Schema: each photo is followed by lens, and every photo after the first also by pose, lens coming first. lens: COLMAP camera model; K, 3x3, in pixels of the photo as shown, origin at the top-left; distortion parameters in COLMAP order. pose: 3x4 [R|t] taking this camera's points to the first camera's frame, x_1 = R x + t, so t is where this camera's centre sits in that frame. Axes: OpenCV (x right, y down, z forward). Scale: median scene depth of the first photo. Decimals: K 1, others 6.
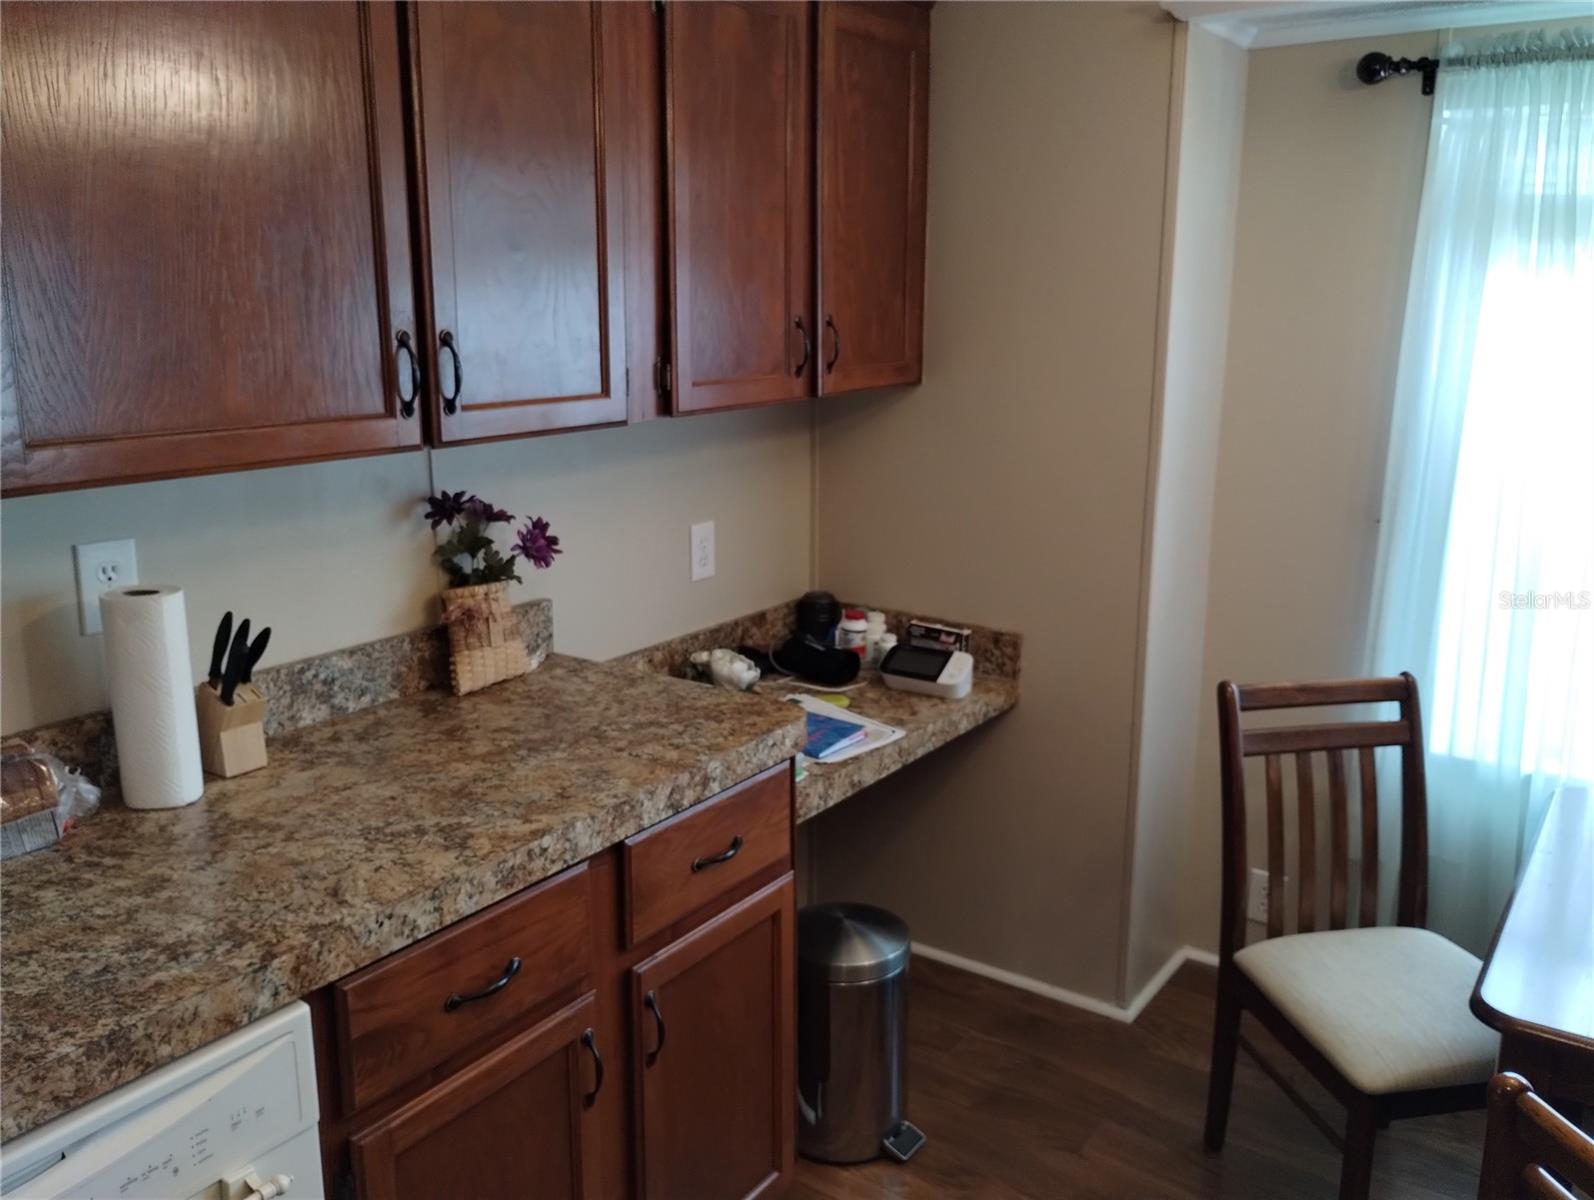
lens RADIAL K [[1331.9, 0, 796.9], [0, 1331.9, 598.7], [0, 0, 1]] dist [0.013783, 0.004756]
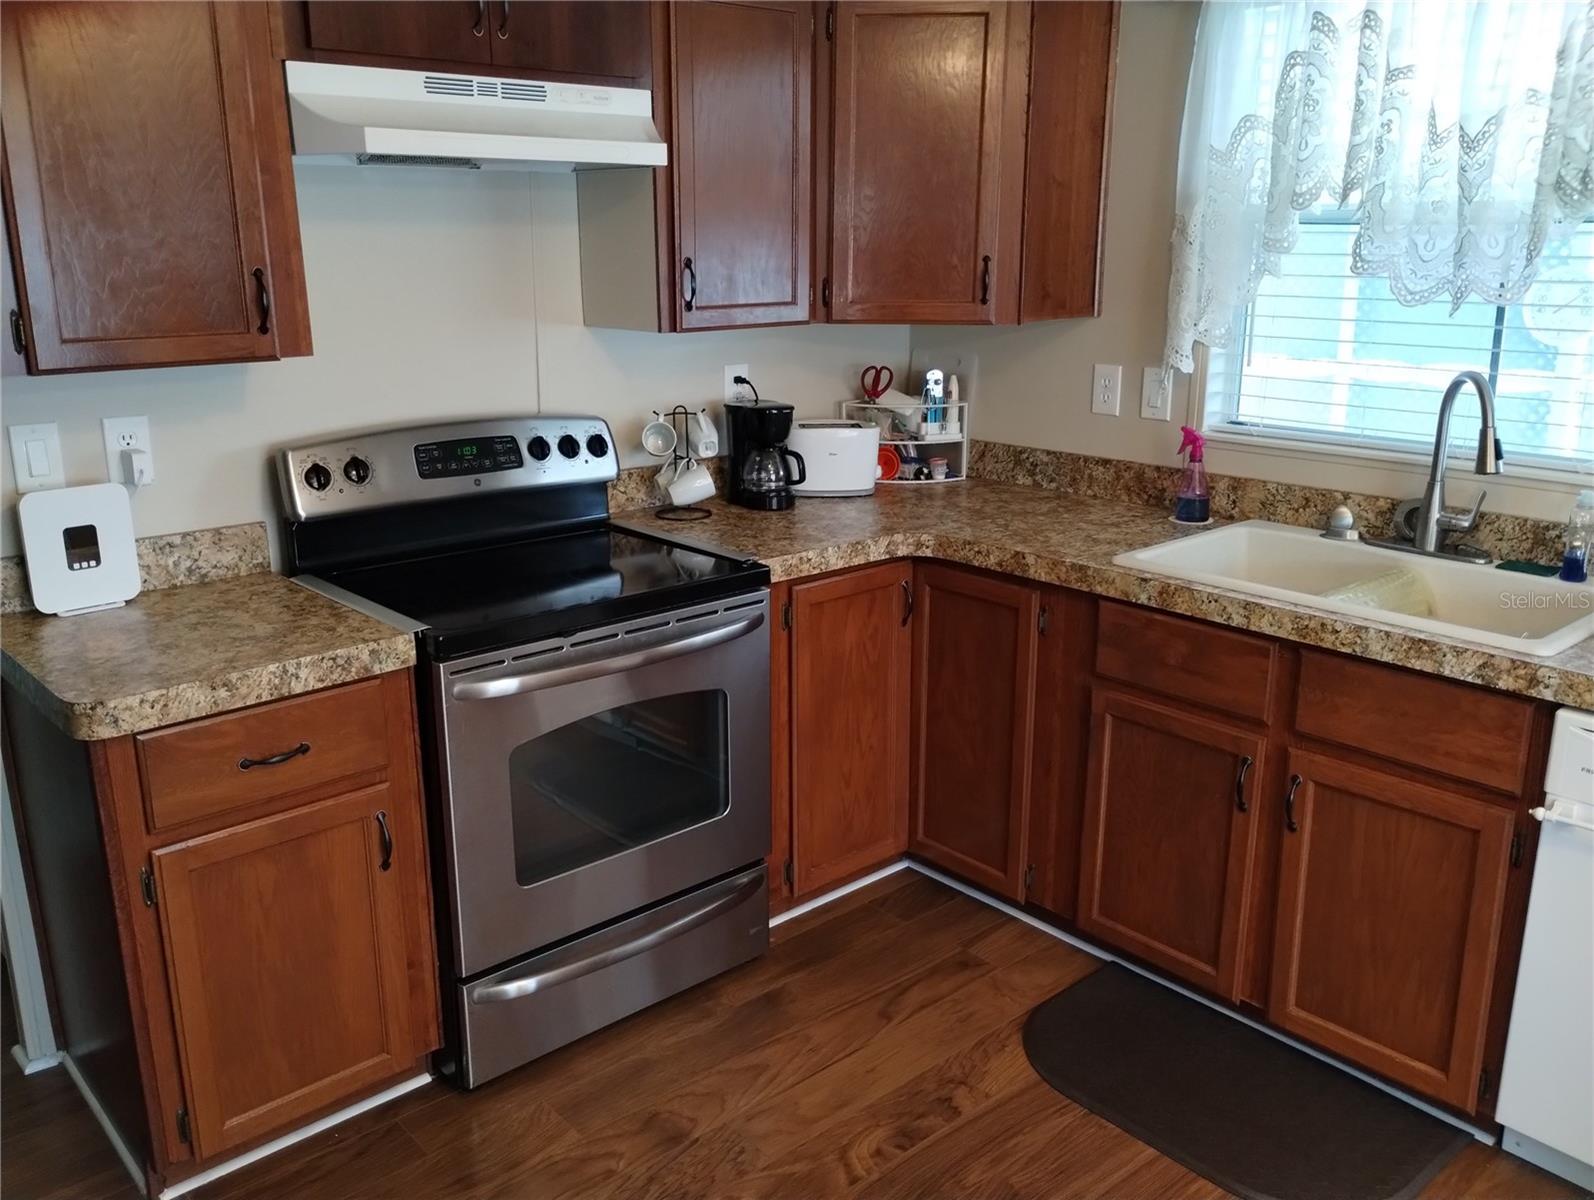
lens RADIAL K [[1331.9, 0, 797.4], [0, 1331.9, 599.1], [0, 0, 1]] dist [0.013783, 0.004756]
pose [[-0.244437, 0.261925, -0.933620, 1.331228], [-0.204686, 0.927194, 0.313712, -0.180256], [0.947816, 0.267781, -0.173028, 0.724985]]
